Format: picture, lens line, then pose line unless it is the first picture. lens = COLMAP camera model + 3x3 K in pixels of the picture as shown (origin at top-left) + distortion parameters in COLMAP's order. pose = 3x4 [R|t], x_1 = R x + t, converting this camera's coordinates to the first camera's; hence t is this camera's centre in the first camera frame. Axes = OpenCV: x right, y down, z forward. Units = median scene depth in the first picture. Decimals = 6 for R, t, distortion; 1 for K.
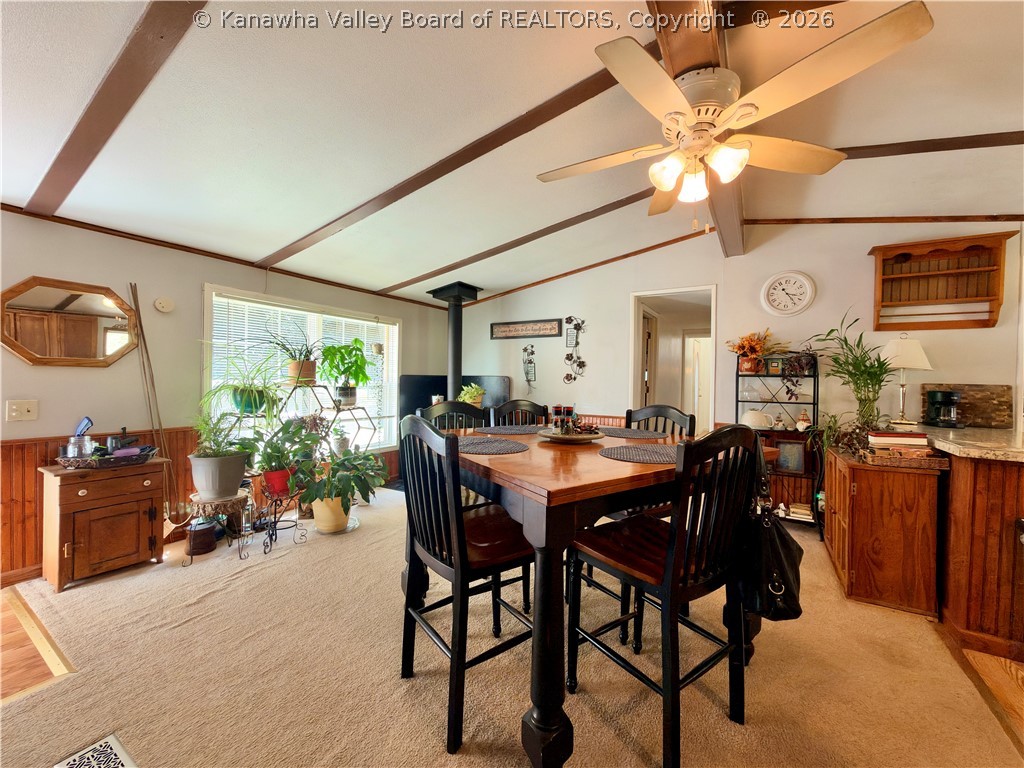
lens RADIAL K [[405.7, 0, 512.1], [0, 405.7, 384.5], [0, 0, 1]] dist [-0.001301, -0.000069]
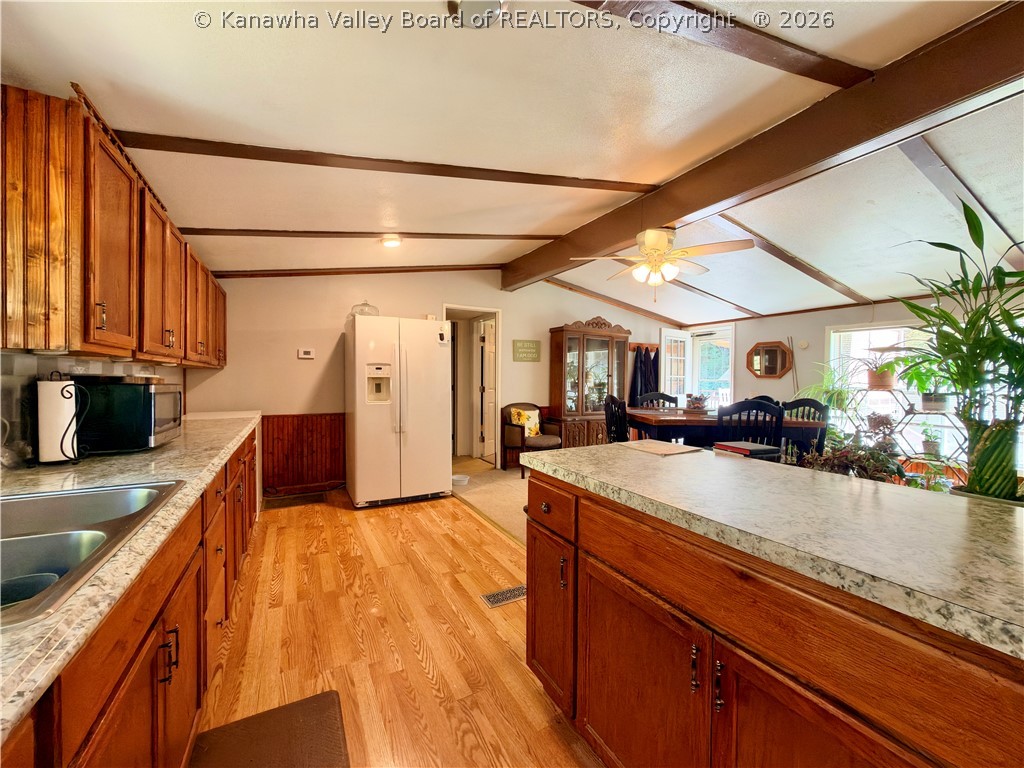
lens RADIAL K [[405.7, 0, 514.7], [0, 405.7, 384.1], [0, 0, 1]] dist [-0.001301, -0.000069]
pose [[-0.499957, -0.009576, -0.865997, 1.259339], [-0.032266, 0.999451, 0.007576, 0.011452], [0.865449, 0.031730, -0.499991, 0.707430]]
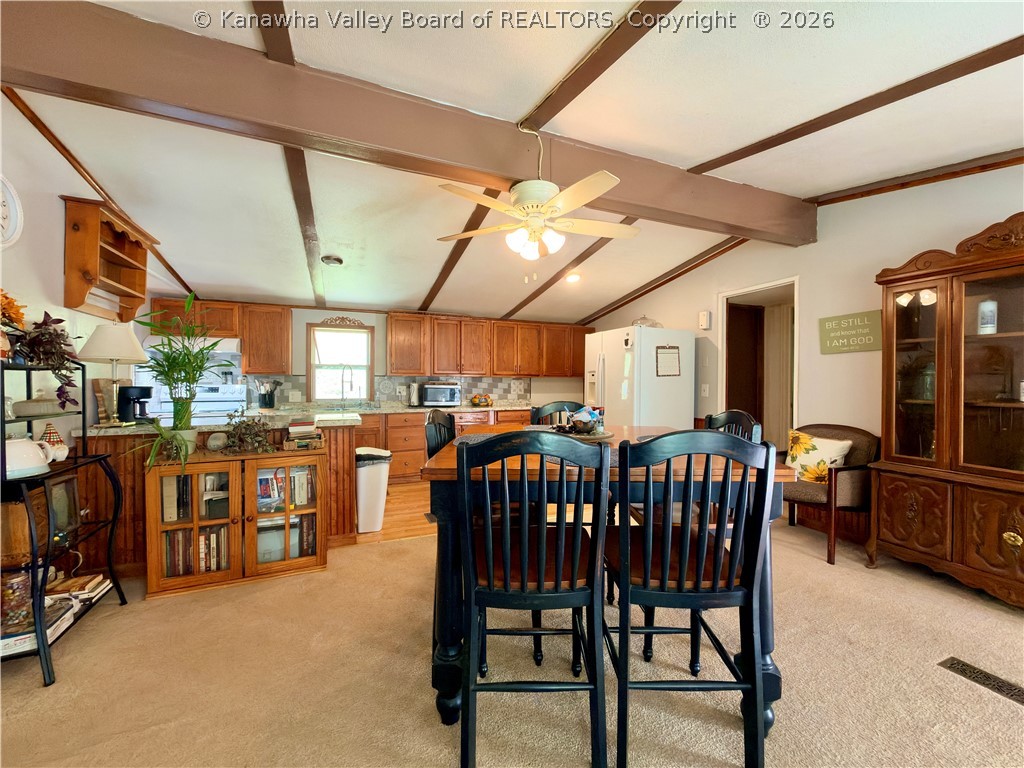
lens RADIAL K [[405.7, 0, 511.5], [0, 405.7, 385.2], [0, 0, 1]] dist [-0.001301, -0.000069]
pose [[-0.812306, -0.024430, 0.582719, -0.185938], [-0.007149, 0.999464, 0.031937, -0.021142], [-0.583187, 0.021777, -0.812046, 1.142644]]
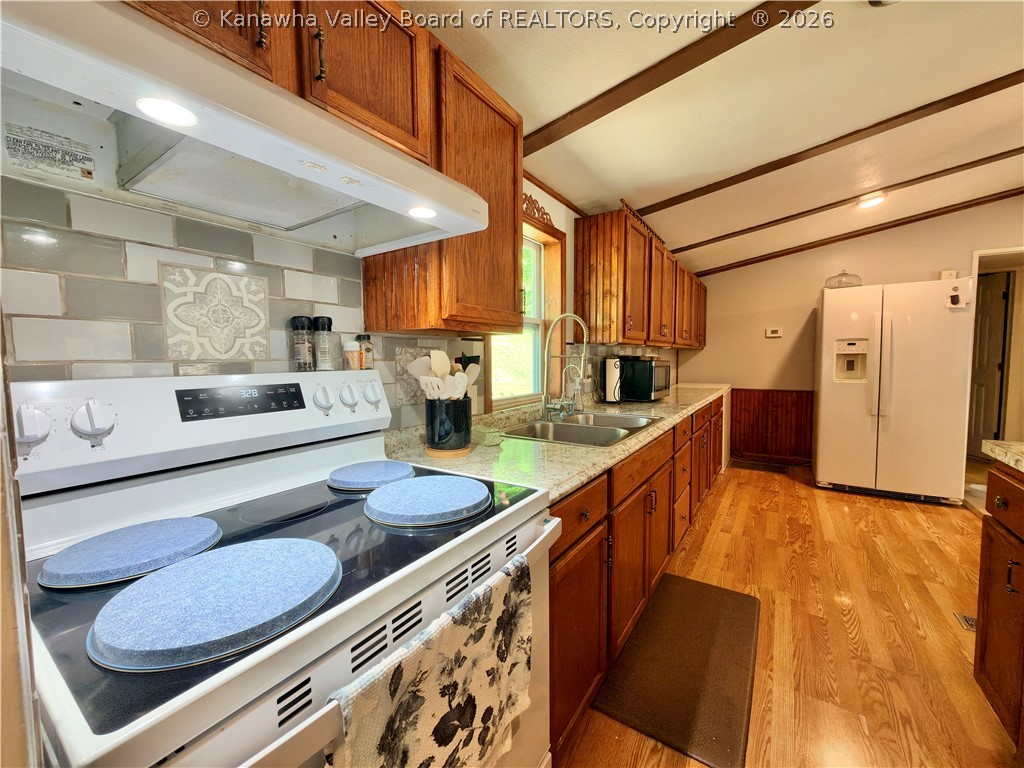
lens RADIAL K [[405.7, 0, 511.6], [0, 405.7, 383.3], [0, 0, 1]] dist [-0.001301, -0.000069]
pose [[-0.999150, -0.012259, 0.039363, 1.302275], [-0.008944, 0.996483, 0.083318, 0.009676], [-0.040246, 0.082895, -0.995745, 0.902248]]
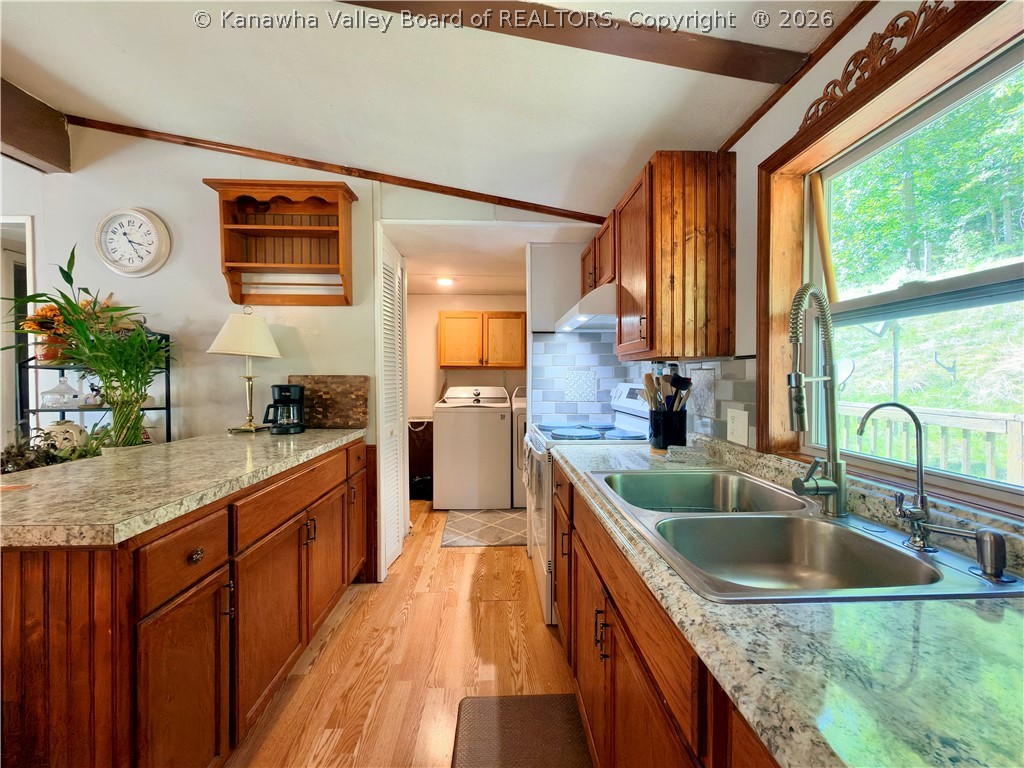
lens RADIAL K [[405.7, 0, 513.4], [0, 405.7, 385.5], [0, 0, 1]] dist [-0.001301, -0.000069]
pose [[0.824691, -0.029600, 0.564809, 0.895921], [0.026010, 0.999558, 0.014407, 0.015766], [-0.564985, 0.002809, 0.825096, 0.126304]]
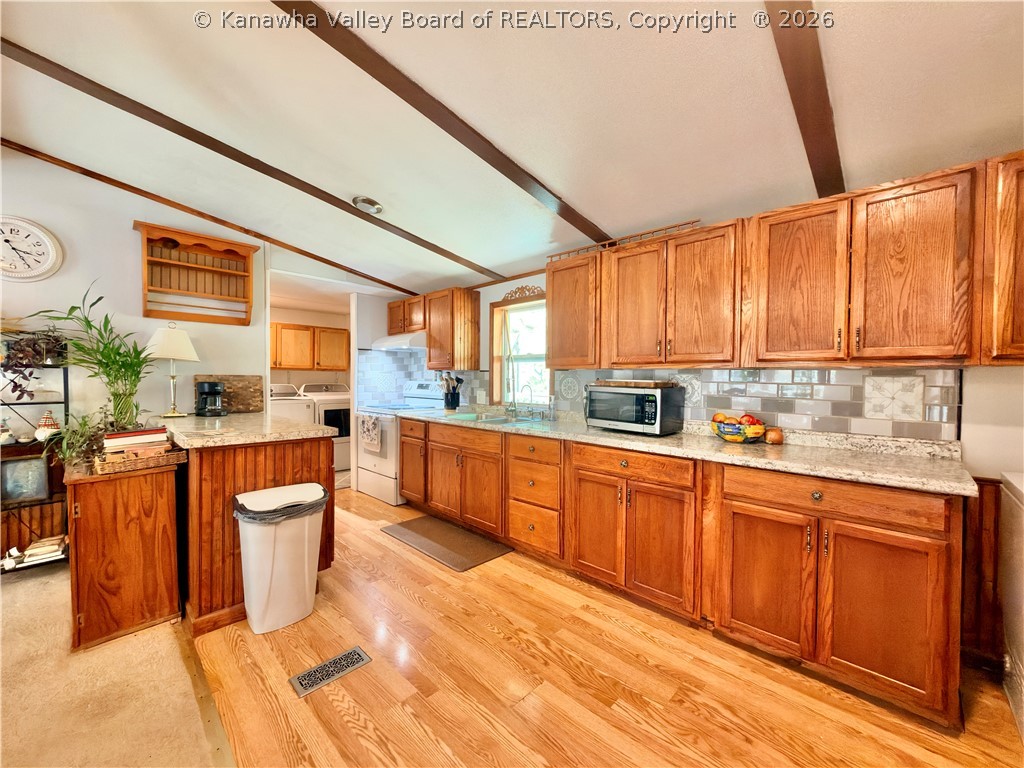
lens RADIAL K [[405.7, 0, 514.3], [0, 405.7, 385.1], [0, 0, 1]] dist [-0.001301, -0.000069]
pose [[0.217309, -0.034068, 0.975508, 0.192683], [0.013427, 0.999401, 0.031911, 0.001639], [-0.976011, 0.006163, 0.217636, 0.002606]]
